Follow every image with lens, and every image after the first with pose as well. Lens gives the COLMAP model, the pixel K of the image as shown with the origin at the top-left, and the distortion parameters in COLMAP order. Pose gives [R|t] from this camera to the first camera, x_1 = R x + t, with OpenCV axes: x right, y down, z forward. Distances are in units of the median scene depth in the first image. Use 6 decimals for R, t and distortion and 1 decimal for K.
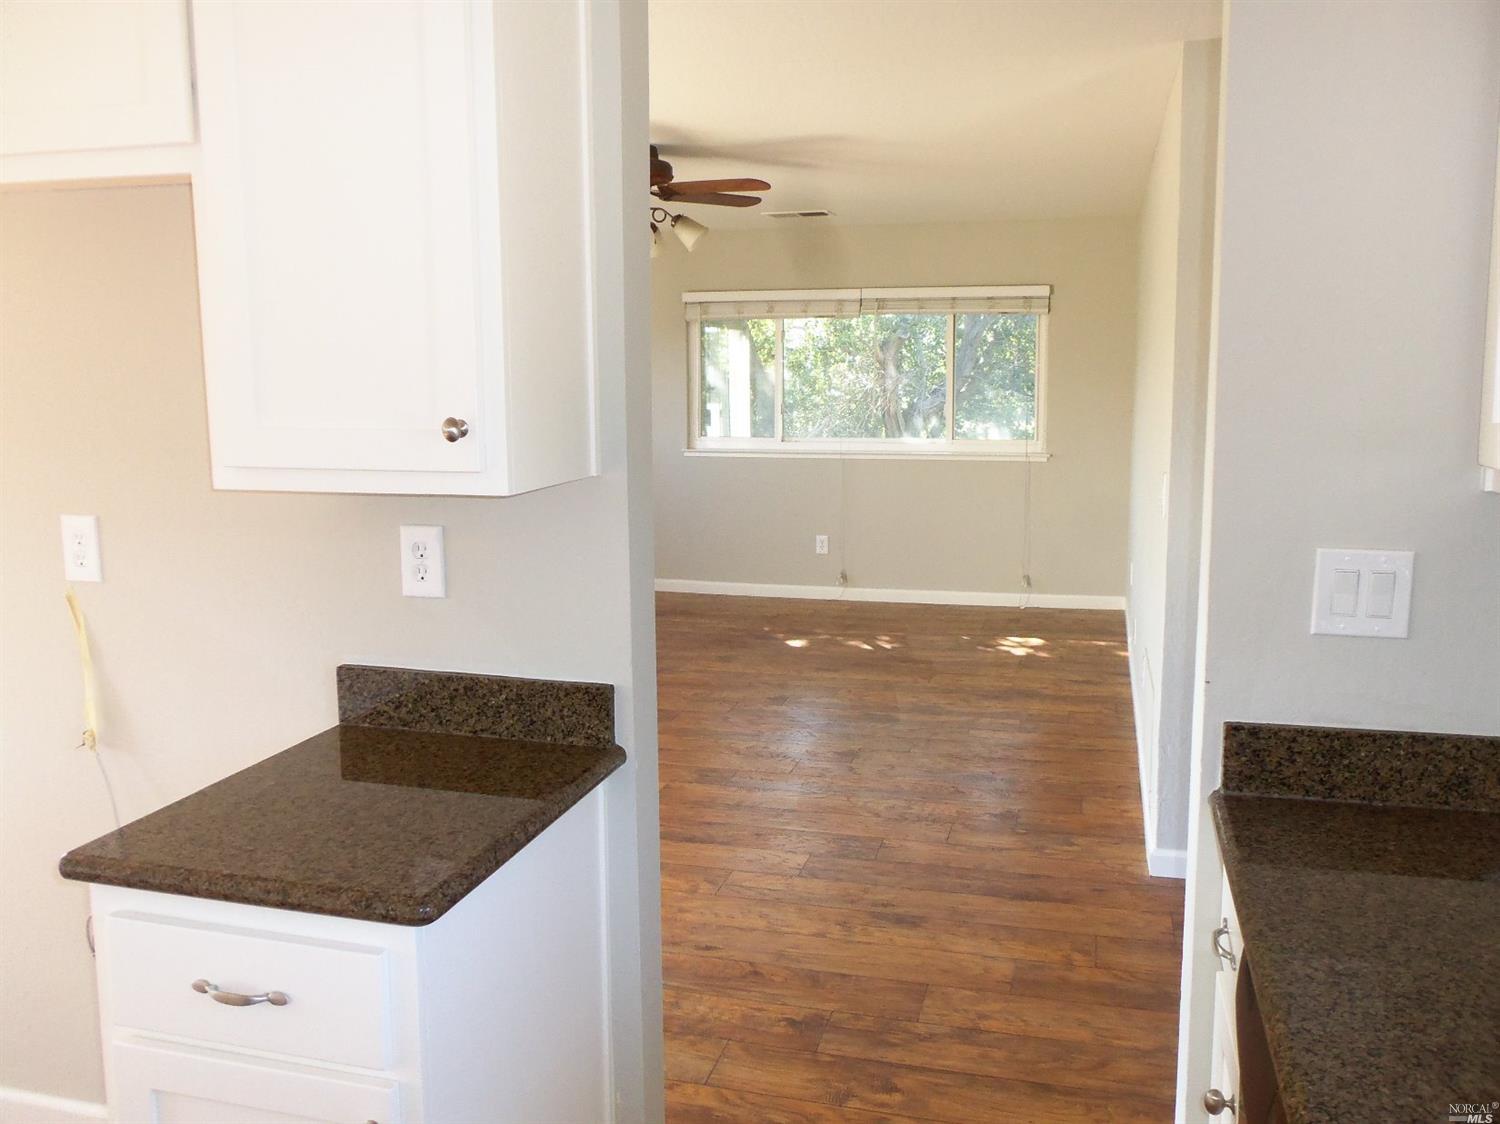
lens RADIAL K [[1280.0, 0, 741.1], [0, 1280.0, 559.7], [0, 0, 1]] dist [-0.009165, 0.007622]
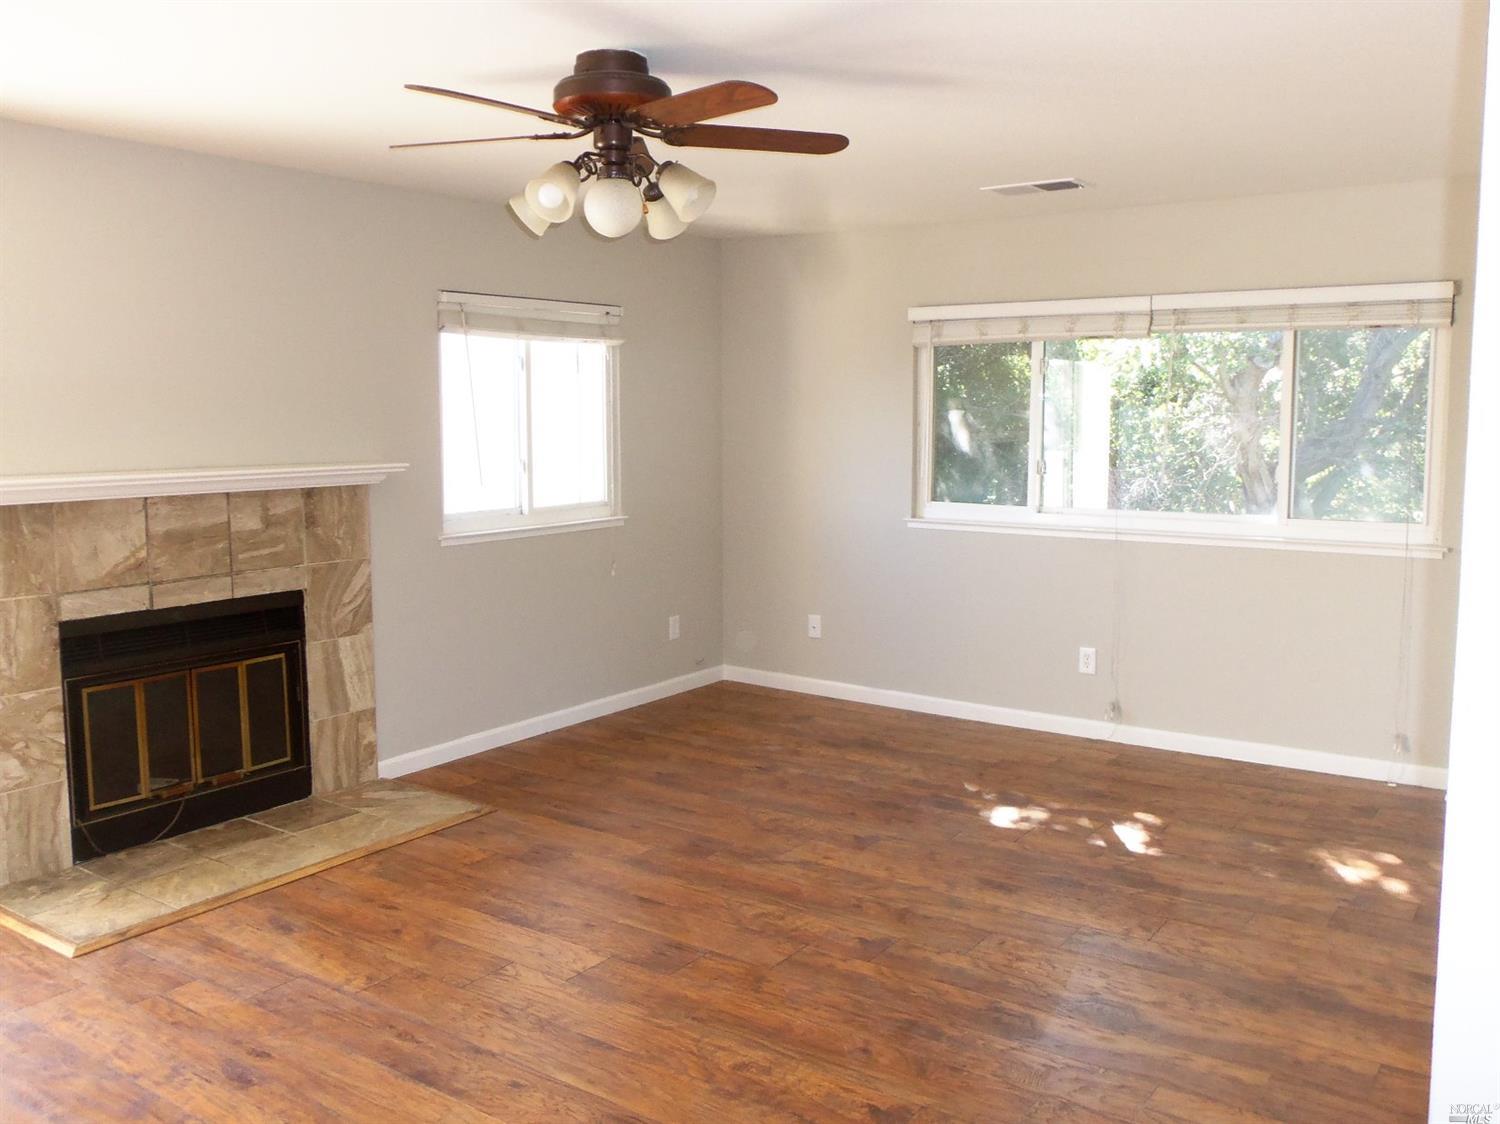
lens RADIAL K [[1280.0, 0, 741.1], [0, 1280.0, 559.7], [0, 0, 1]] dist [-0.009165, 0.007622]
pose [[0.941597, 0.042604, -0.334037, 0.122011], [-0.051955, 0.998467, -0.019104, -0.045760], [0.332711, 0.035343, 0.942366, 0.285119]]
